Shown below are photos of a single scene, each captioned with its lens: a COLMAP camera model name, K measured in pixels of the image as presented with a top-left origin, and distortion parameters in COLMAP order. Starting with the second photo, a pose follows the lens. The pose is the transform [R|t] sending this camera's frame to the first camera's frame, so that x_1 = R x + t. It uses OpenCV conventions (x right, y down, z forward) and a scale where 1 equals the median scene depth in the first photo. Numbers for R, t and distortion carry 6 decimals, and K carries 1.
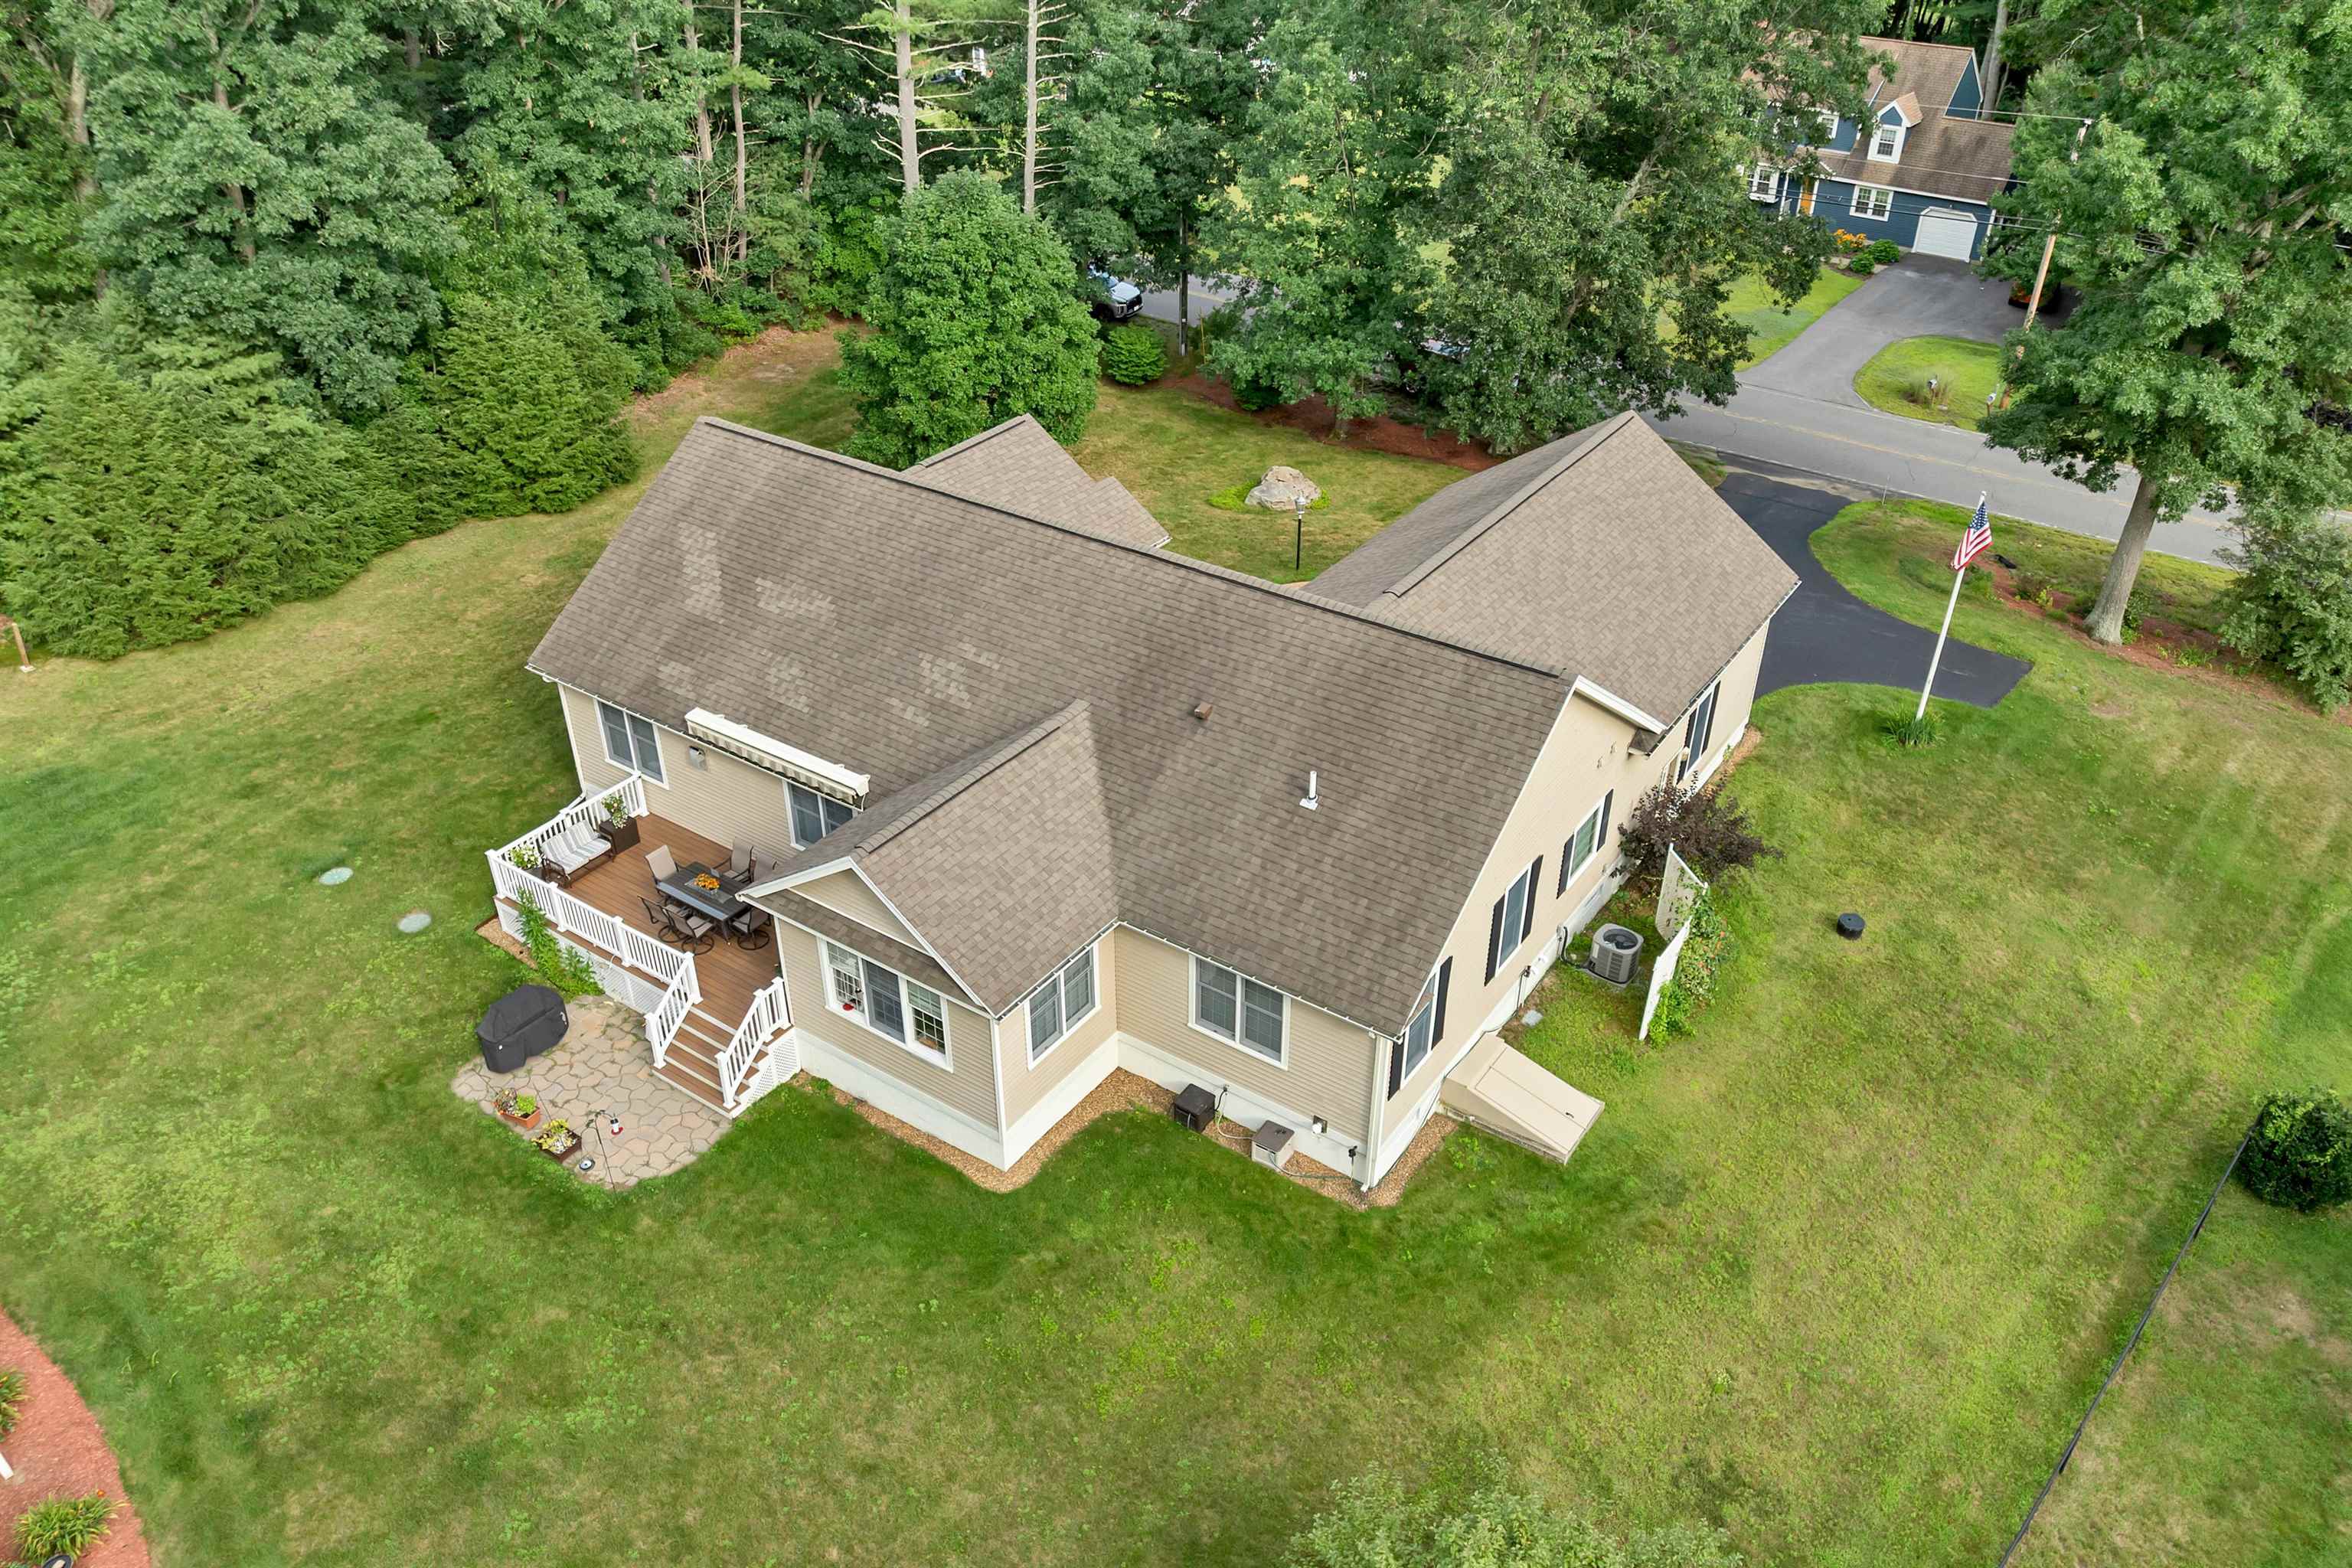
lens RADIAL K [[1689.6, 0, 1177.2], [0, 1689.6, 804.6], [0, 0, 1]] dist [-0.037829, 0.005750]
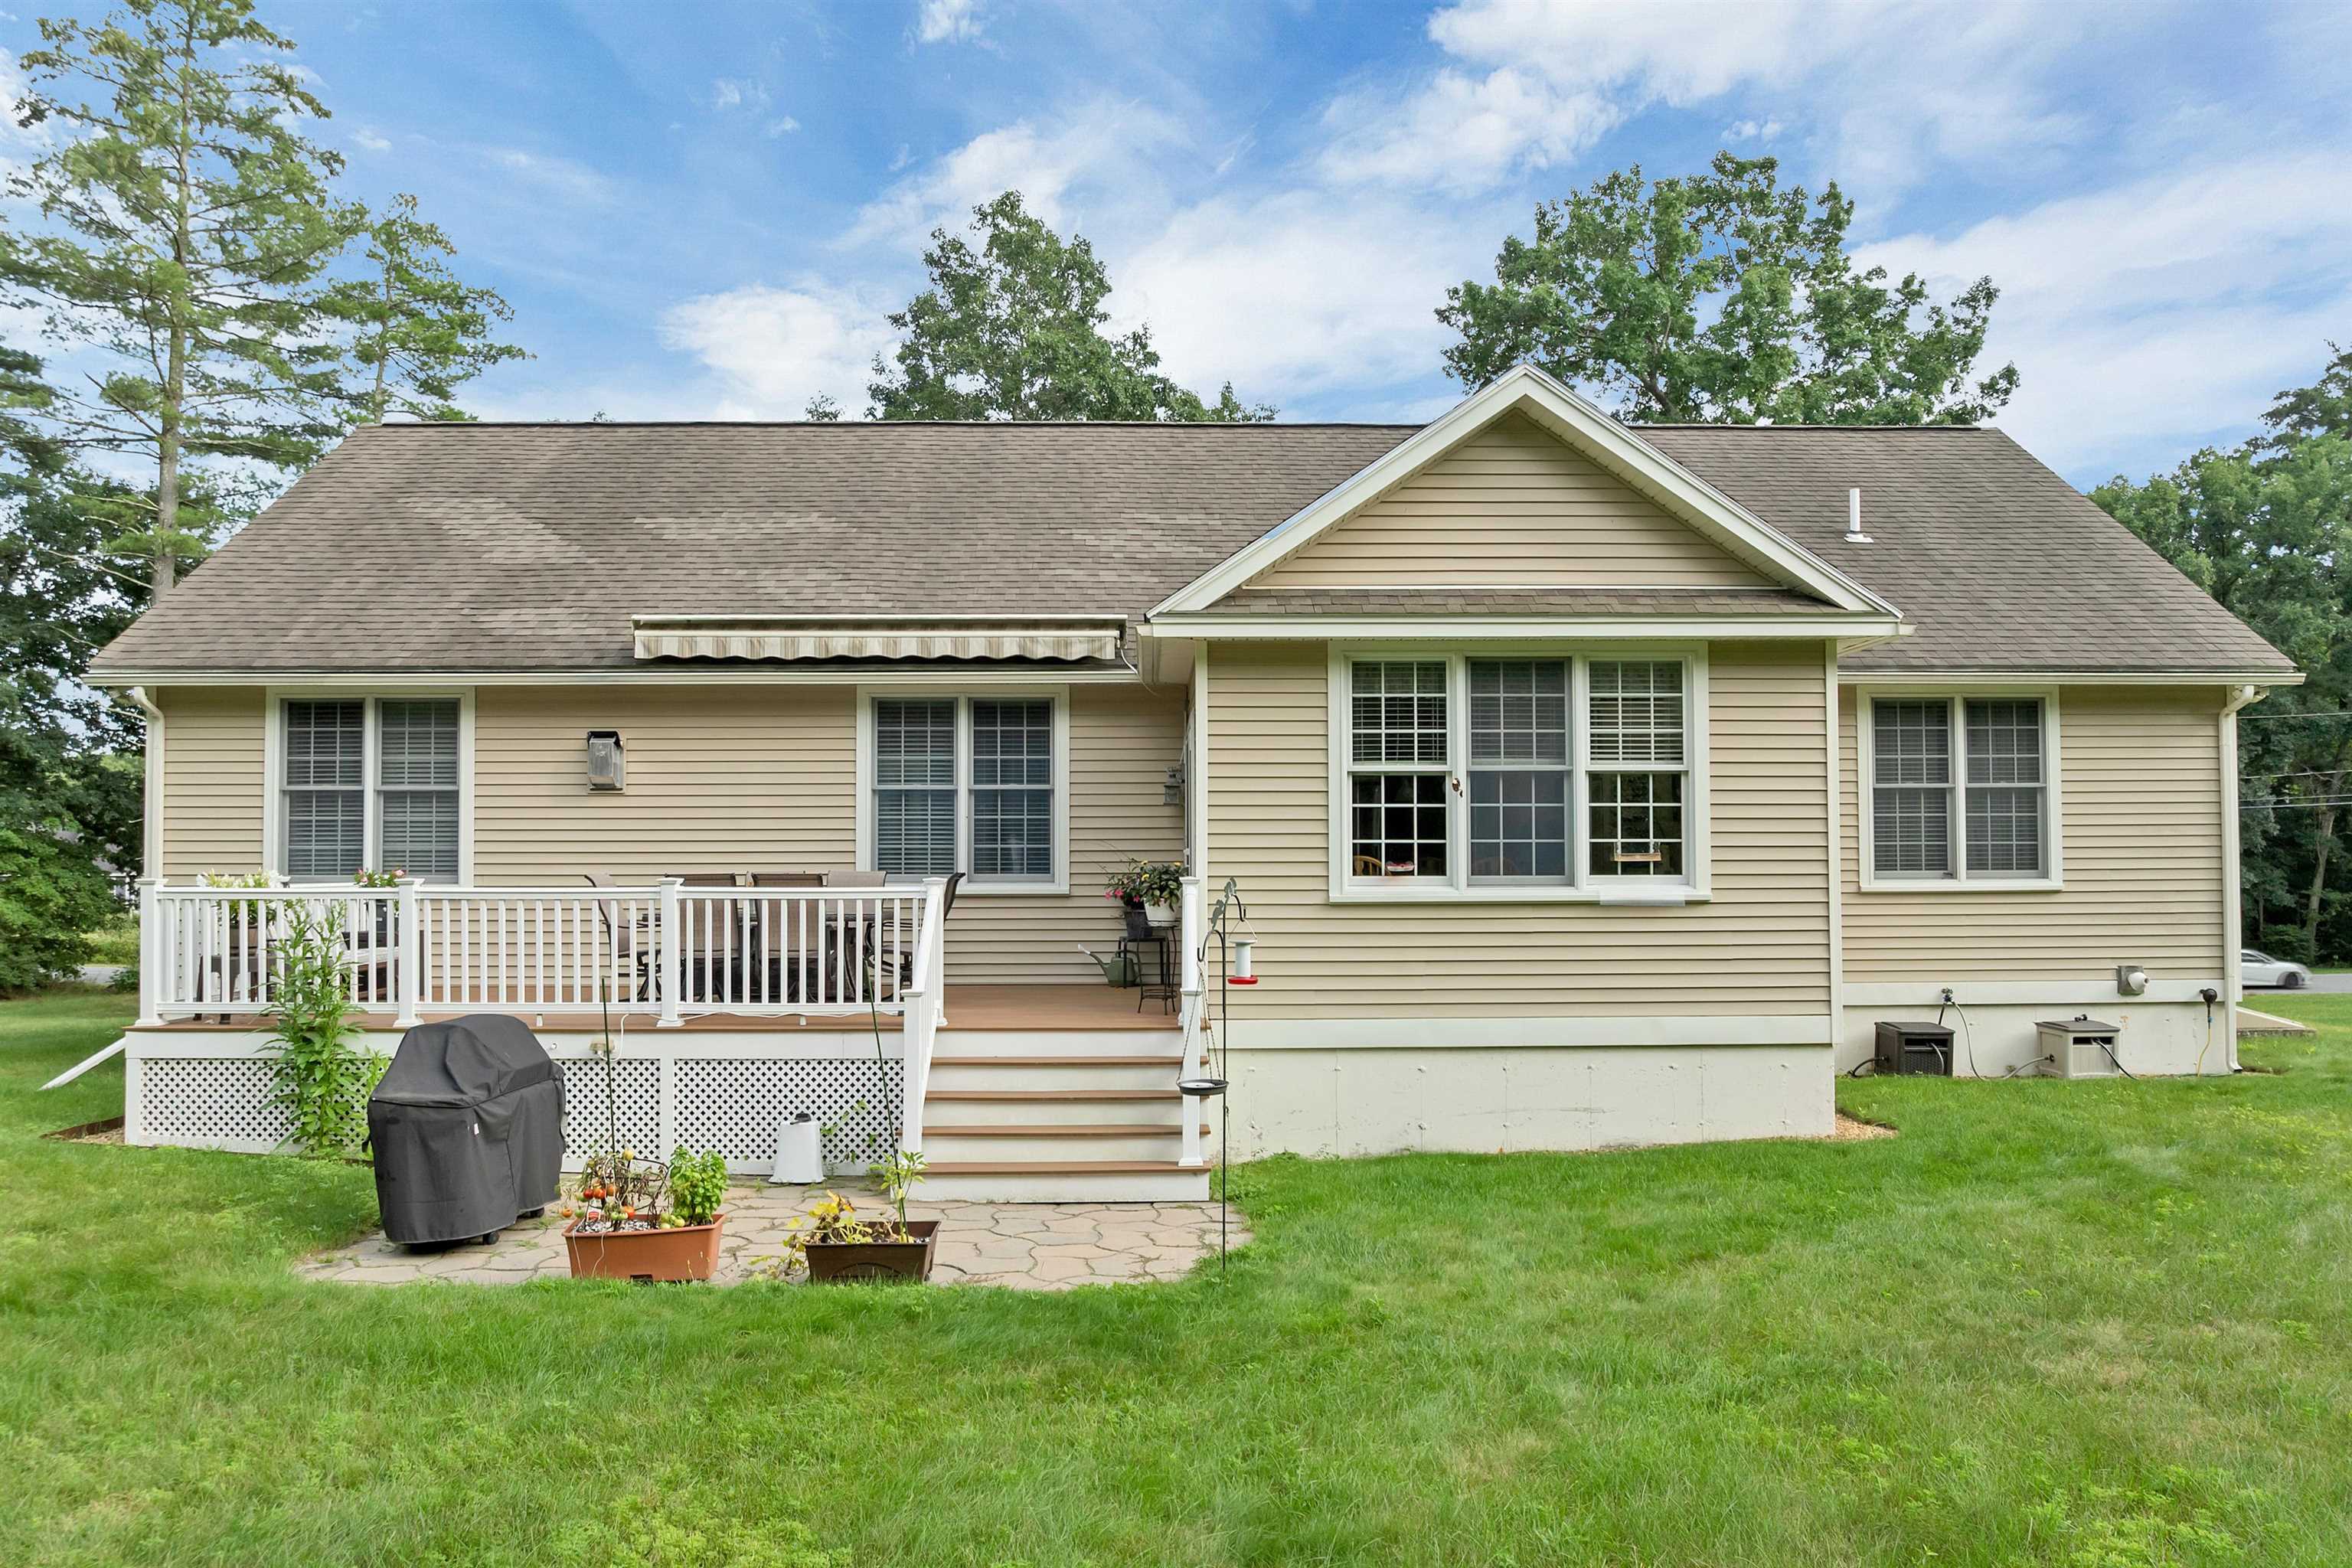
lens RADIAL K [[1670.5, 0, 1174.0], [0, 1670.5, 824.6], [0, 0, 1]] dist [-0.023370, 0.000592]
pose [[0.812159, 0.009842, 0.583354, -0.492325], [0.323647, 0.824316, -0.464496, 0.291145], [-0.485439, 0.566045, 0.666290, 0.723663]]
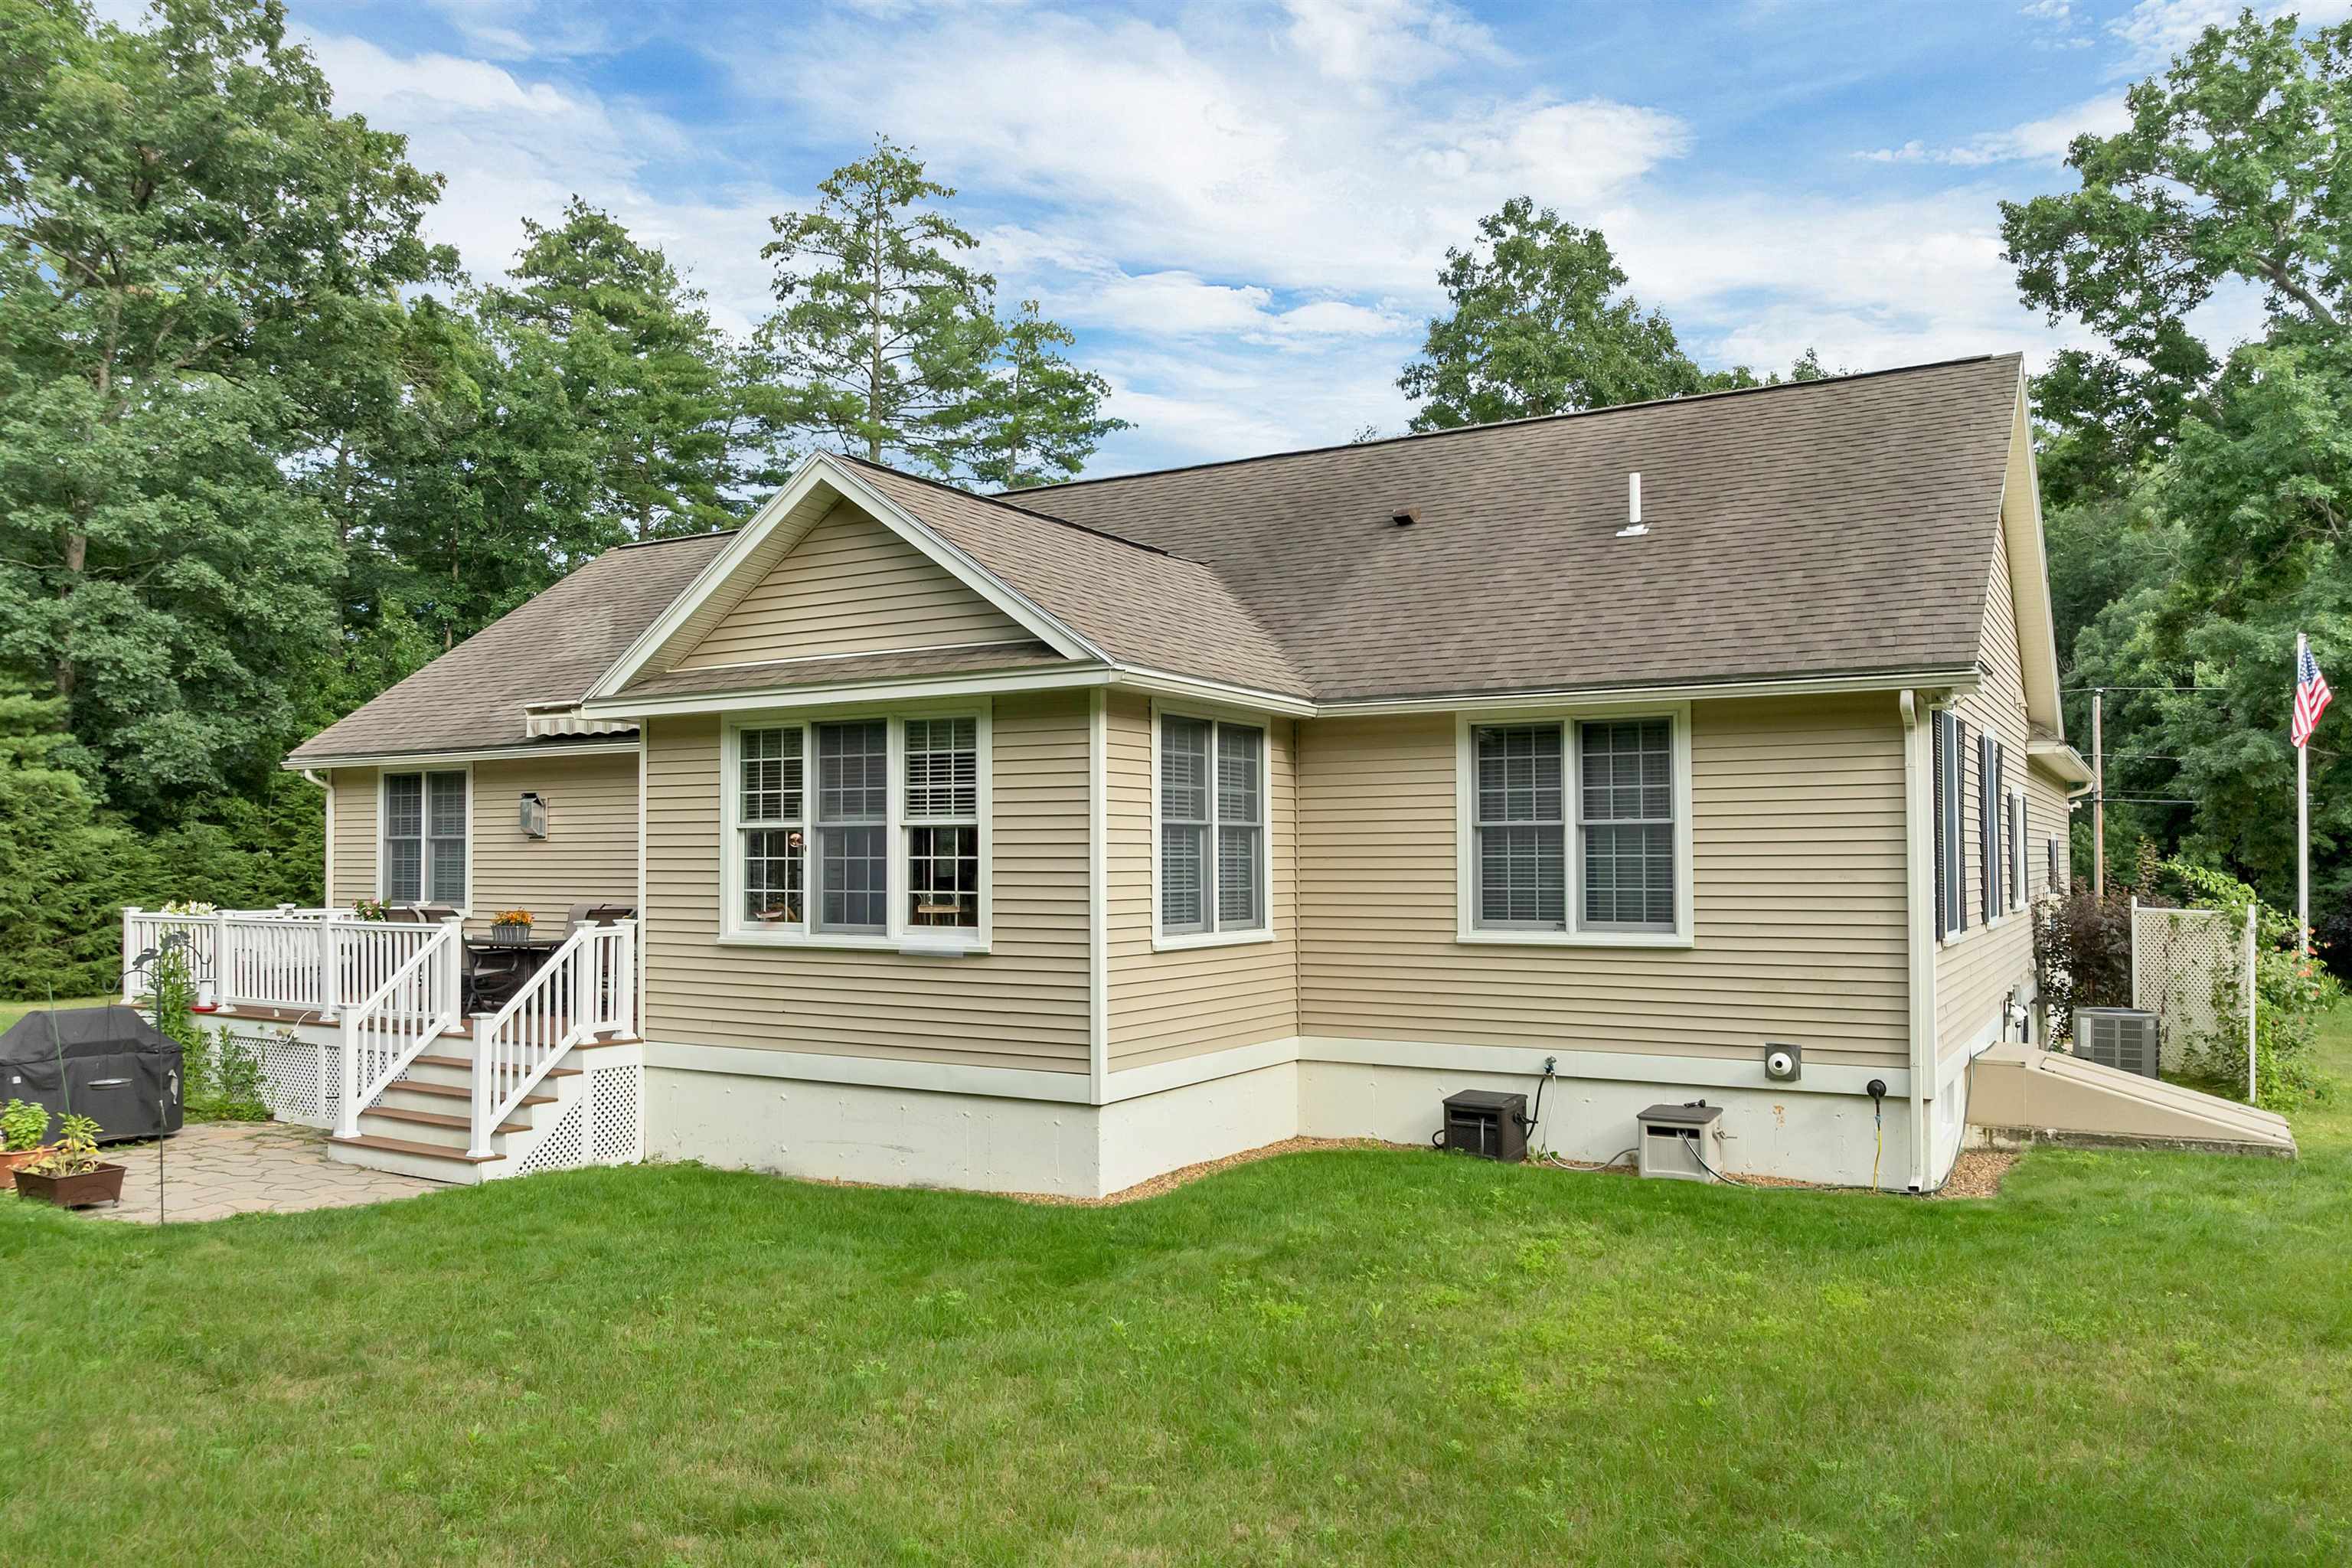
lens RADIAL K [[1689.6, 0, 1177.2], [0, 1689.6, 804.6], [0, 0, 1]] dist [-0.037829, 0.005750]
pose [[0.997836, 0.000172, 0.065745, -0.107306], [0.037867, 0.815968, -0.576856, 0.376949], [-0.053745, 0.578097, 0.814196, 0.569964]]
